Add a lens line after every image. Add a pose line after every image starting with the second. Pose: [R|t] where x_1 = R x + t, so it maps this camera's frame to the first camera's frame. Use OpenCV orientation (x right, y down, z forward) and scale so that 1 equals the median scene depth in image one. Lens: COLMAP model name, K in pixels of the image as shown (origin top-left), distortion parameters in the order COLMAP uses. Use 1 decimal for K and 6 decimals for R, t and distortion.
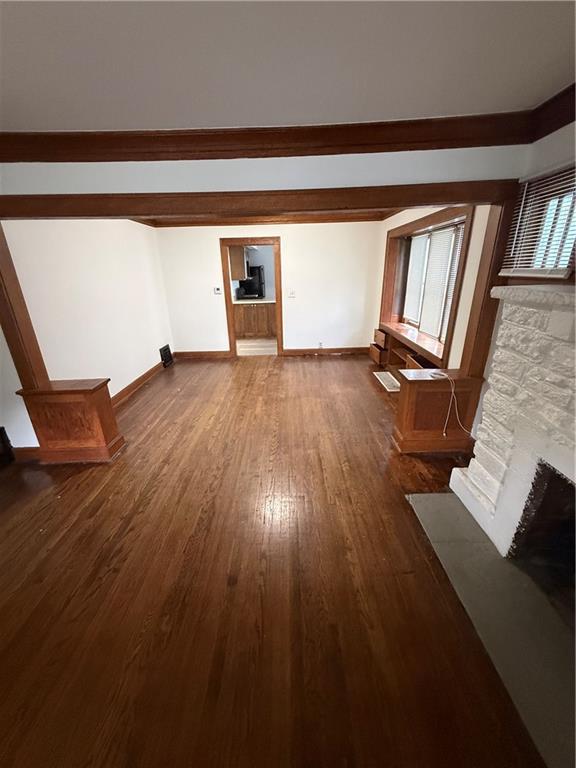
lens RADIAL K [[309.1, 0, 286.9], [0, 309.1, 384.1], [0, 0, 1]] dist [0.002099, -0.000018]
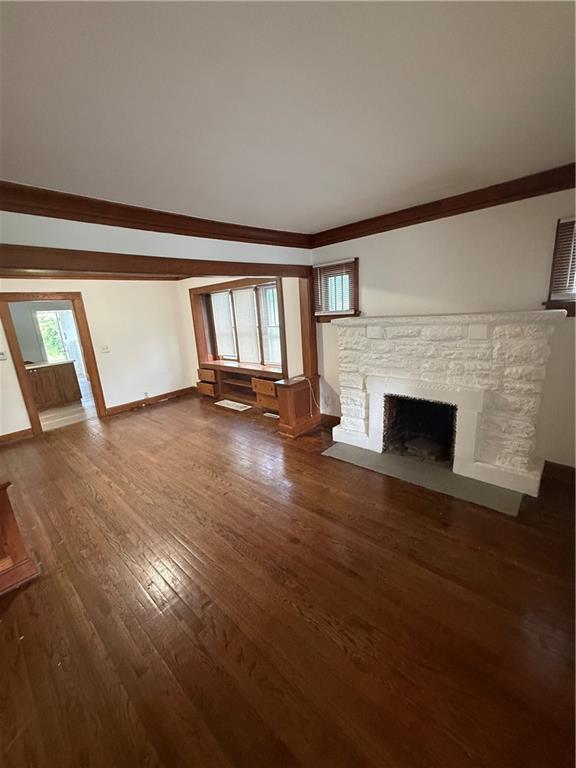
lens RADIAL K [[309.1, 0, 287.0], [0, 309.1, 385.2], [0, 0, 1]] dist [0.002099, -0.000018]
pose [[0.675249, -0.200767, 0.709740, -0.520196], [0.308431, 0.950932, -0.024449, 0.015236], [-0.670006, 0.235415, 0.704039, -0.028605]]
